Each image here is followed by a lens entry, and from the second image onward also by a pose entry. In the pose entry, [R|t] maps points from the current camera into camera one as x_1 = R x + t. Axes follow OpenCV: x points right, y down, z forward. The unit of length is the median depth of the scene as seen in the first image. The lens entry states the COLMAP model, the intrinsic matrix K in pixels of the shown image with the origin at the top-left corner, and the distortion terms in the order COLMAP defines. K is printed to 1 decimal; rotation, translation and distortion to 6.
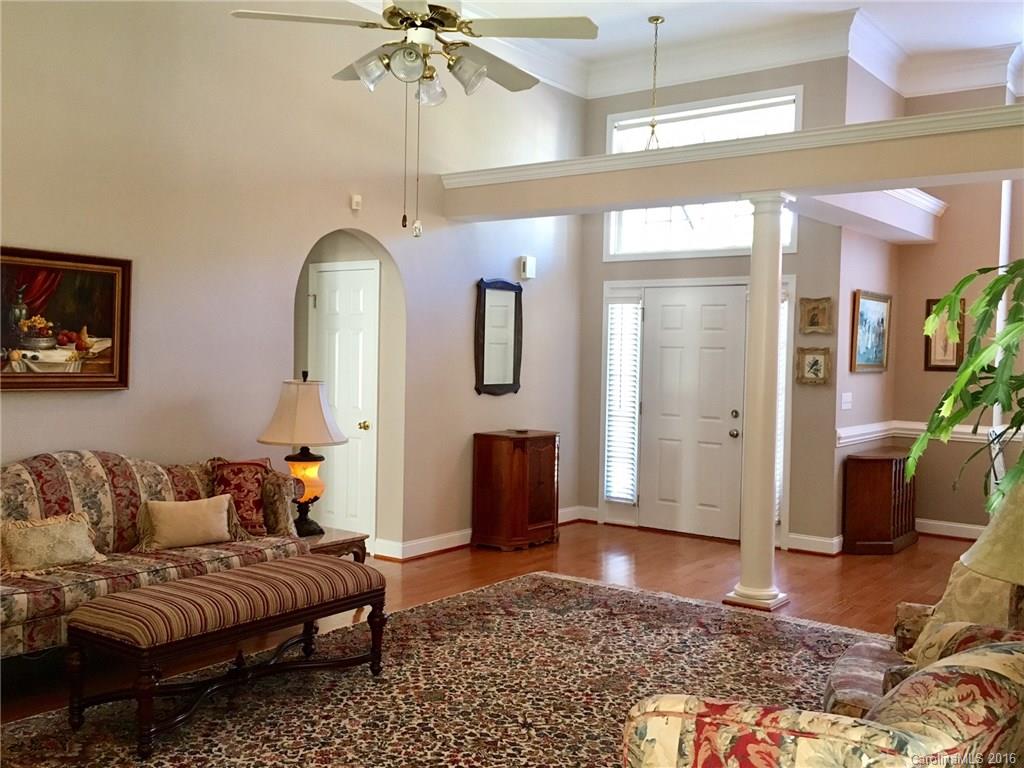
lens RADIAL K [[980.7, 0, 513.9], [0, 980.7, 382.9], [0, 0, 1]] dist [0.024093, 0.000000]
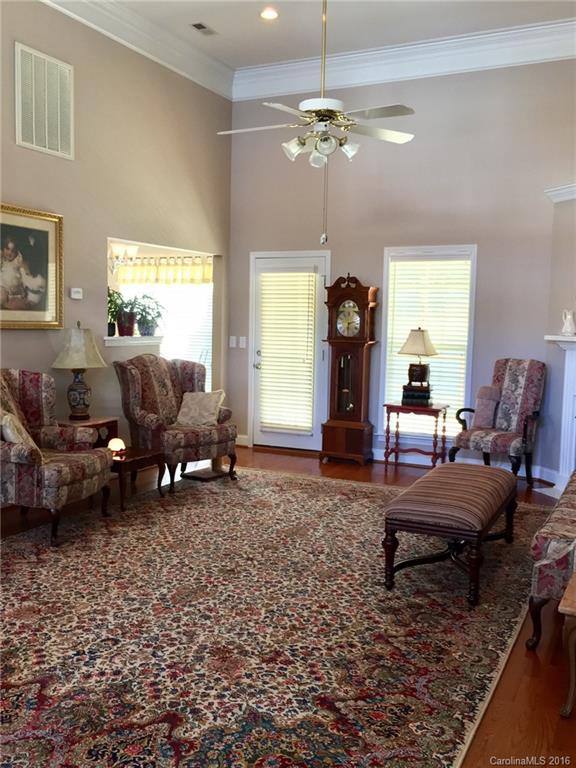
lens RADIAL K [[735.6, 0, 288.2], [0, 735.6, 383.5], [0, 0, 1]] dist [0.024093, 0.000000]
pose [[-0.982410, -0.024032, -0.185183, 0.128551], [-0.045986, 0.992278, 0.115190, -0.039618], [0.180985, 0.121680, -0.975930, 1.560158]]
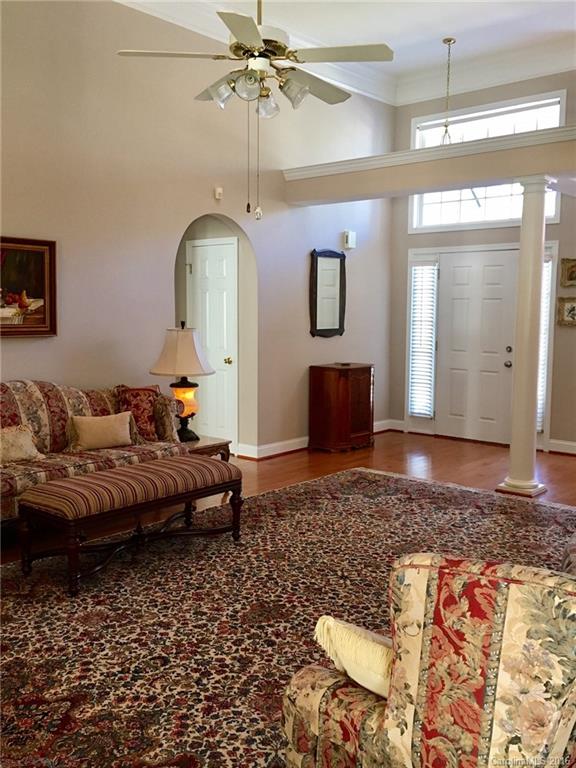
lens RADIAL K [[735.6, 0, 288.5], [0, 735.6, 384.9], [0, 0, 1]] dist [0.024093, 0.000000]
pose [[0.996817, -0.006566, -0.079450, 0.014600], [0.012687, 0.996967, 0.076788, -0.000428], [0.078705, -0.077552, 0.993877, -0.007608]]
